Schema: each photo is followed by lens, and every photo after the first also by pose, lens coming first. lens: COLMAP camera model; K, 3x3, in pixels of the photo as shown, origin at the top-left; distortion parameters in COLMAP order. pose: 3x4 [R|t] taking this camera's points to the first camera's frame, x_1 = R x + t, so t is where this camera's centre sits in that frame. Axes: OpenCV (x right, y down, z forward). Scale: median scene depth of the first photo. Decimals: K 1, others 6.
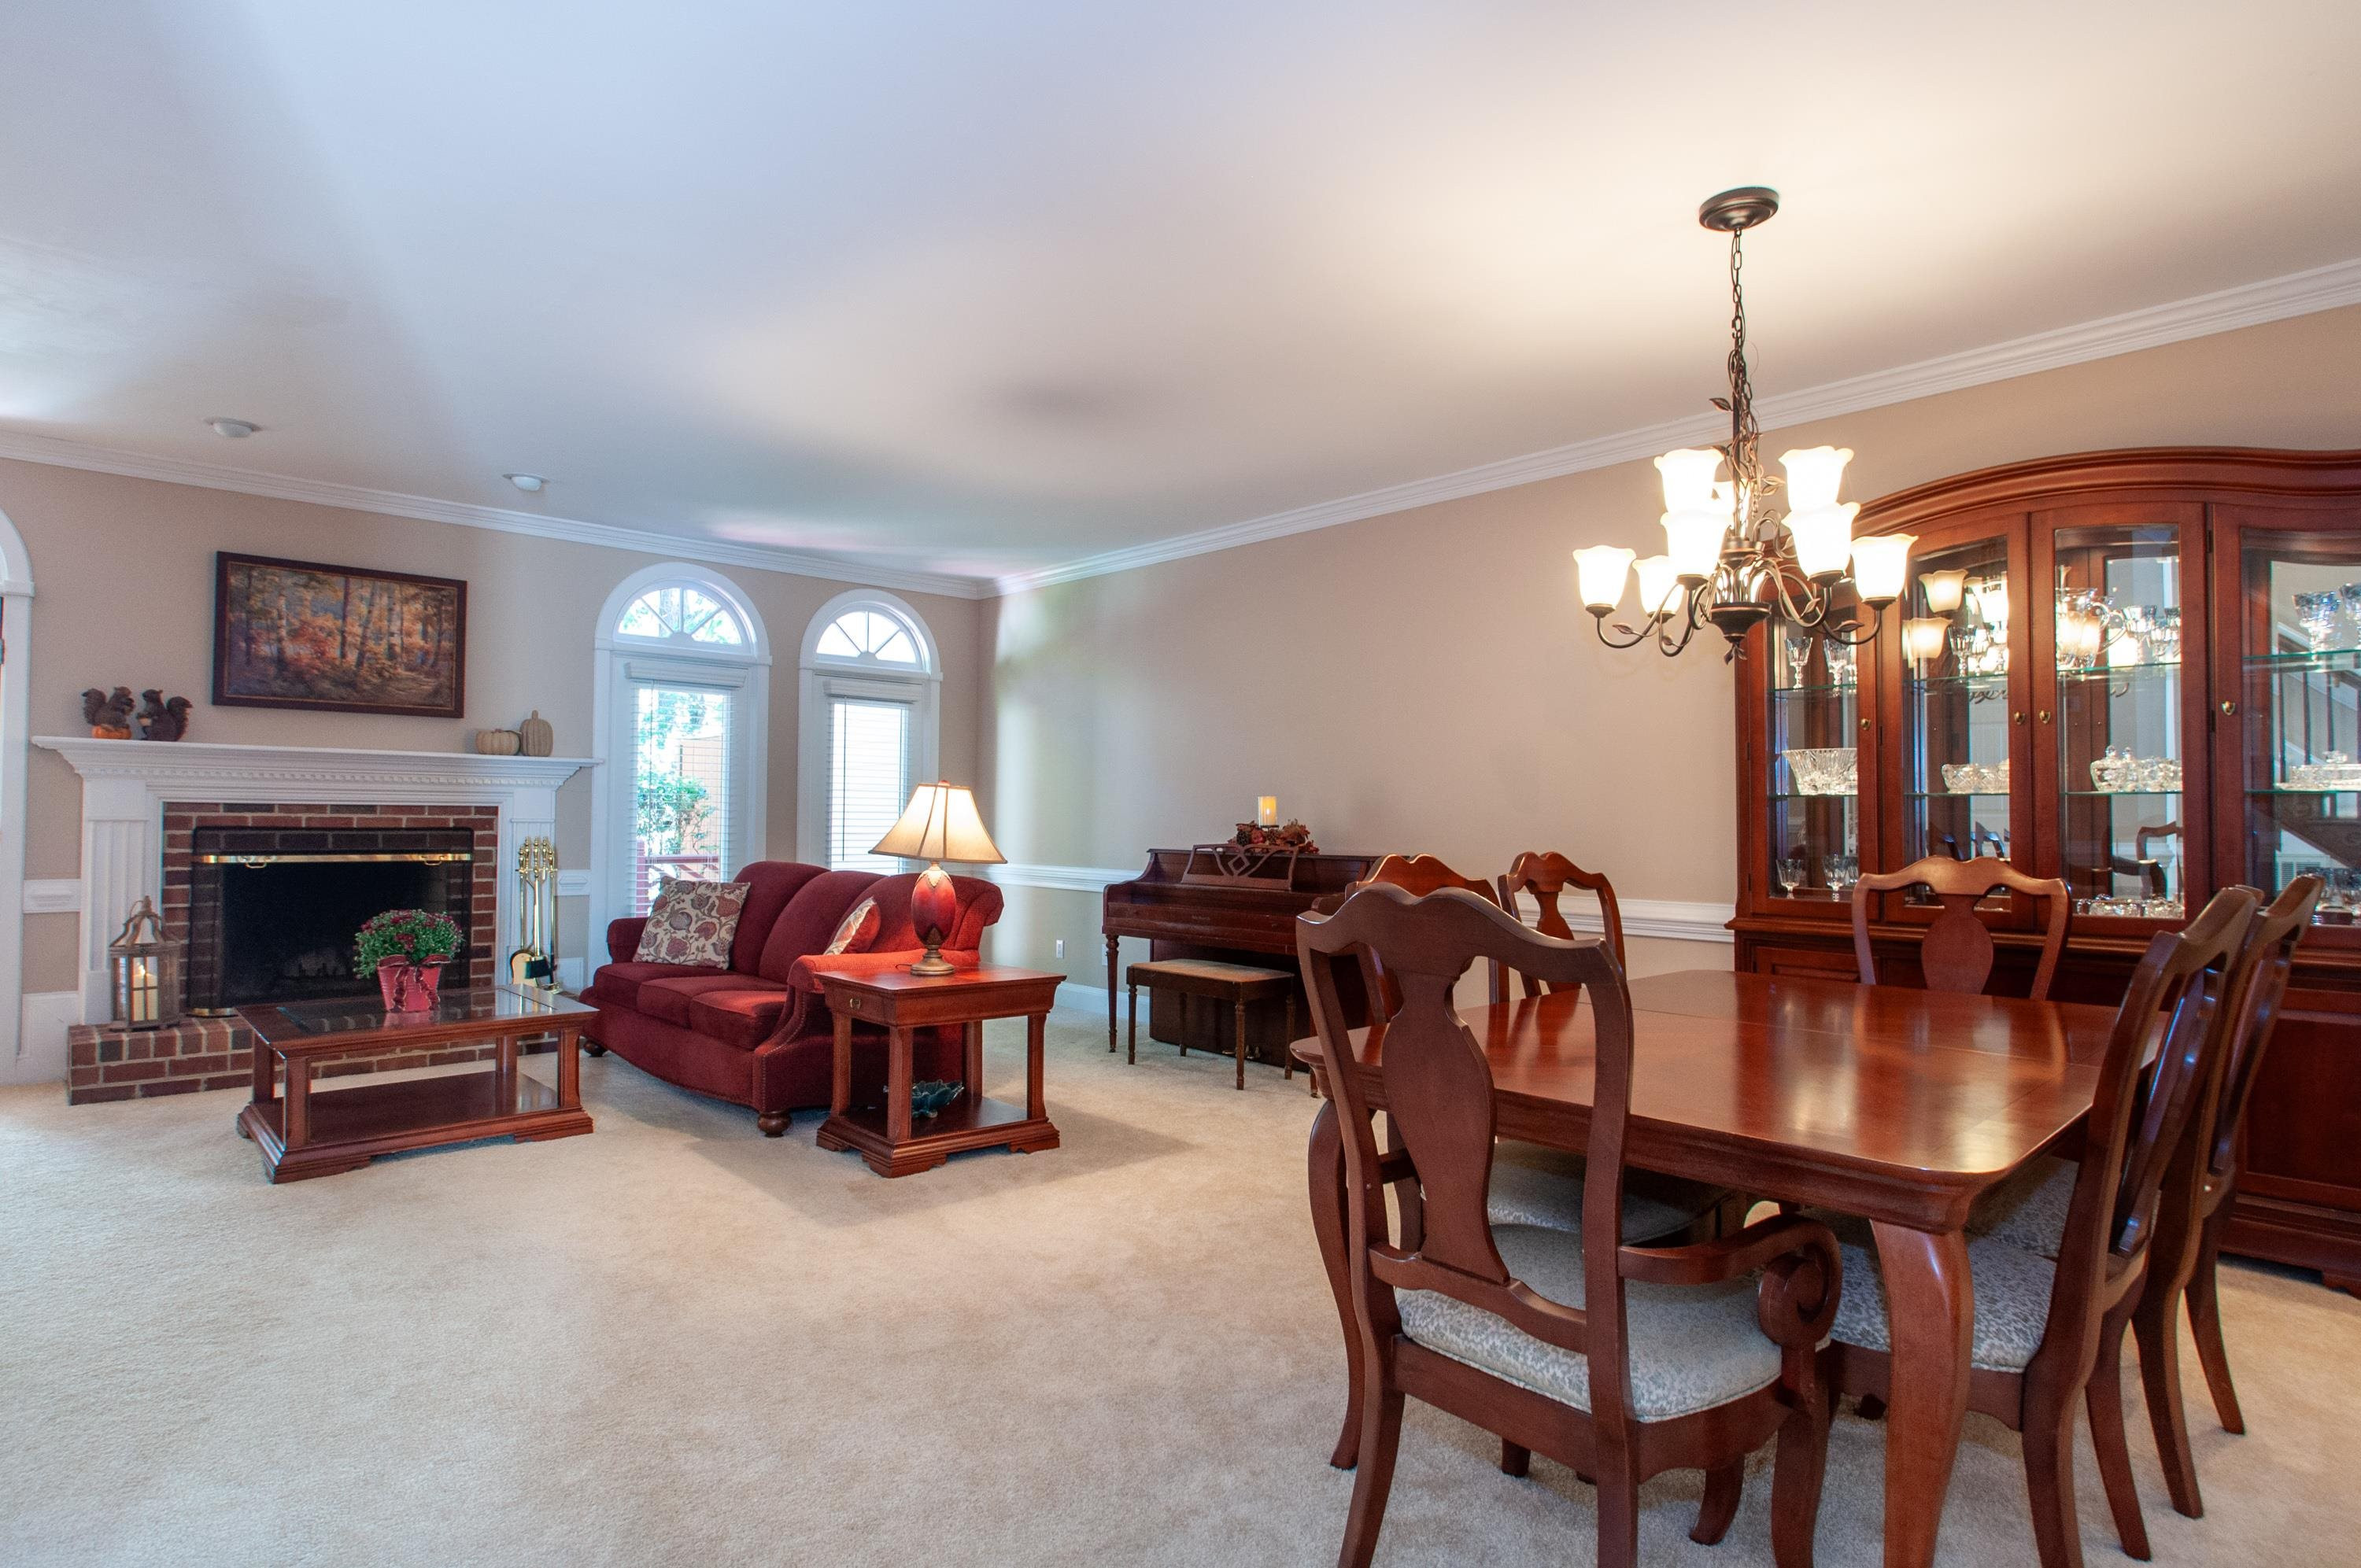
lens RADIAL K [[1307.1, 0, 1175.3], [0, 1307.1, 794.7], [0, 0, 1]] dist [0.023424, -0.021041]
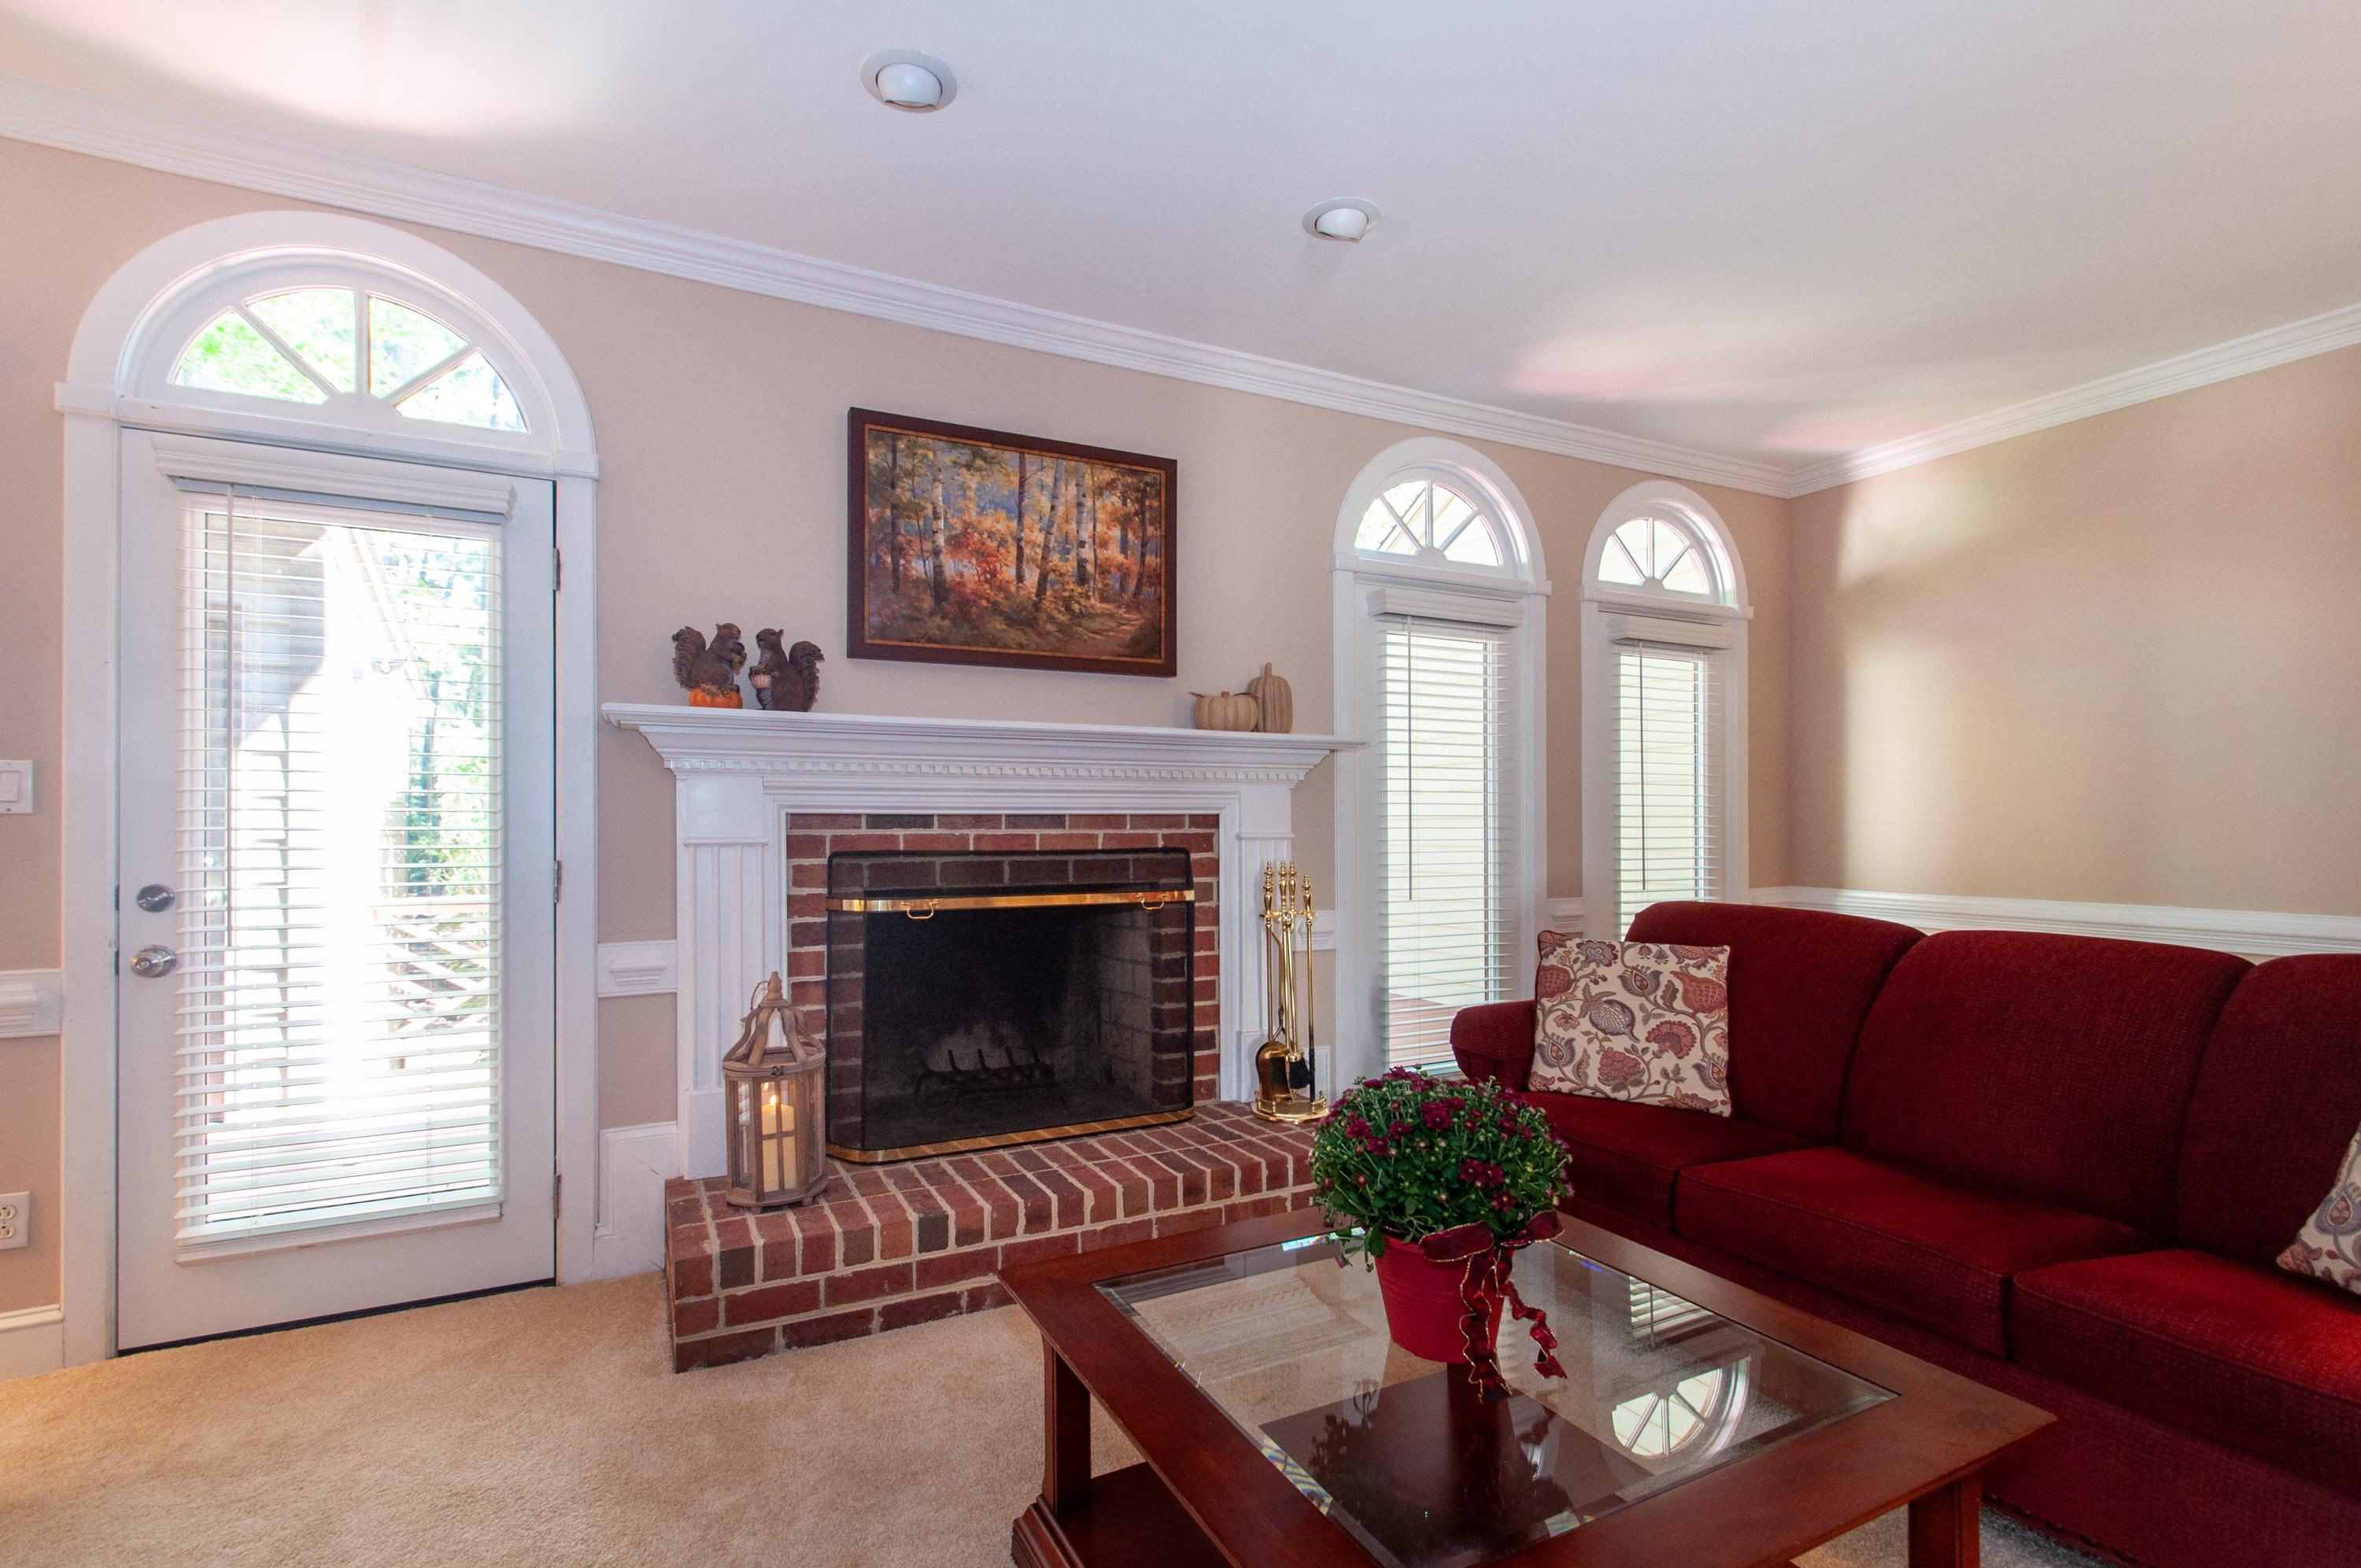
lens RADIAL K [[1047.7, 0, 1146.6], [0, 1047.7, 828.5], [0, 0, 1]] dist [0.000978, 0.000152]
pose [[0.966850, -0.014330, -0.254943, -0.456279], [0.018717, 0.999715, 0.014790, 0.008212], [0.254659, -0.019071, 0.966843, 0.537990]]
